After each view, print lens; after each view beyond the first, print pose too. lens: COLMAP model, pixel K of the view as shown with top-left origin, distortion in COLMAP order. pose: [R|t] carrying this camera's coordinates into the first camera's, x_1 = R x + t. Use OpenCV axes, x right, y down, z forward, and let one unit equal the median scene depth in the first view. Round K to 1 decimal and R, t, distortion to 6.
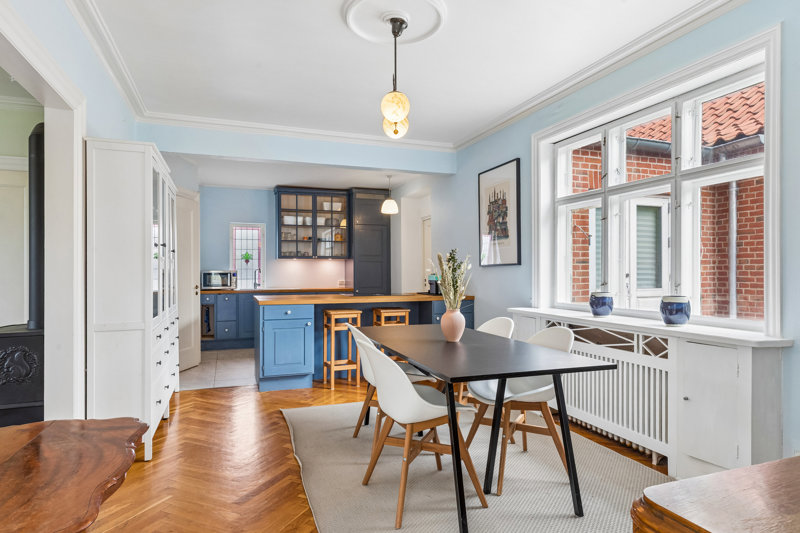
lens RADIAL K [[467.5, 0, 399.4], [0, 467.5, 274.0], [0, 0, 1]] dist [0.000671, 0.000079]
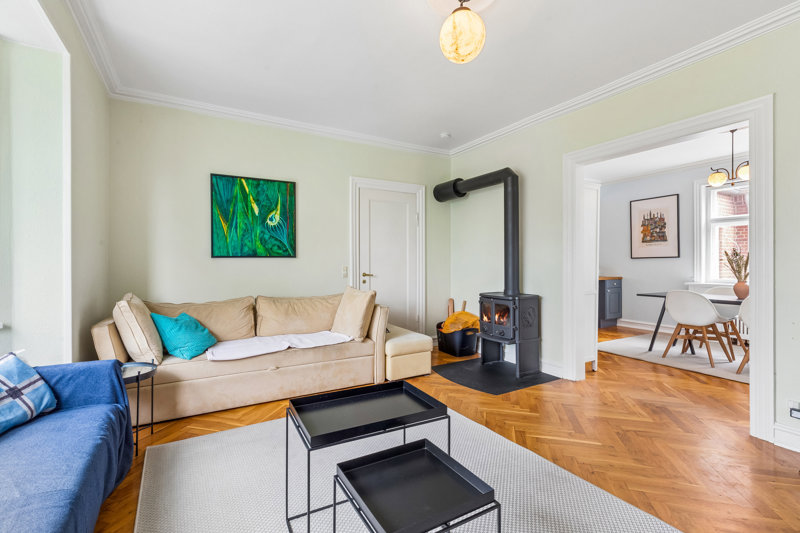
lens RADIAL K [[365.0, 0, 400.0], [0, 365.0, 266.5], [0, 0, 1]] dist [-0.000247, -0.000053]
pose [[0.987212, 0.001780, 0.159400, -0.546086], [-0.001448, 0.999997, -0.002198, 0.009871], [-0.159404, 0.001939, 0.987212, -0.075969]]
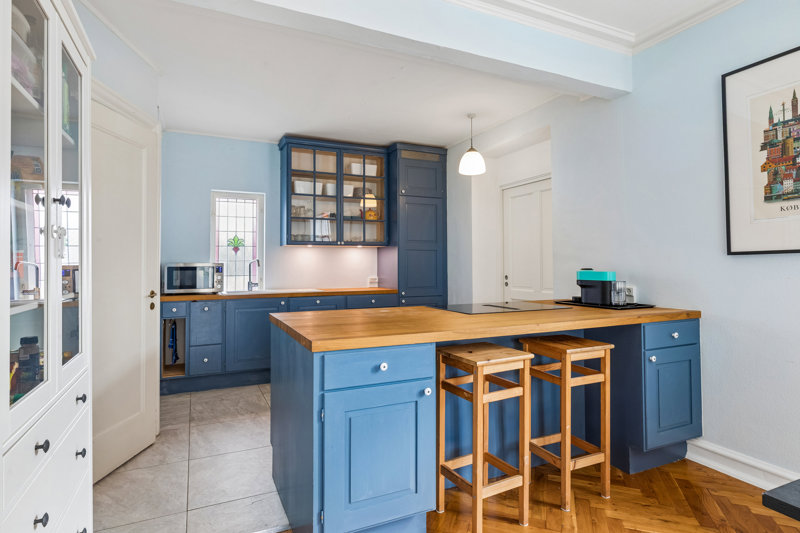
lens RADIAL K [[438.4, 0, 399.5], [0, 438.4, 257.1], [0, 0, 1]] dist [0.001930, 0.000293]
pose [[0.996606, 0.002016, 0.082294, -0.150858], [-0.000155, 0.999744, -0.022613, -0.001824], [-0.082319, 0.022524, 0.996352, 0.370751]]
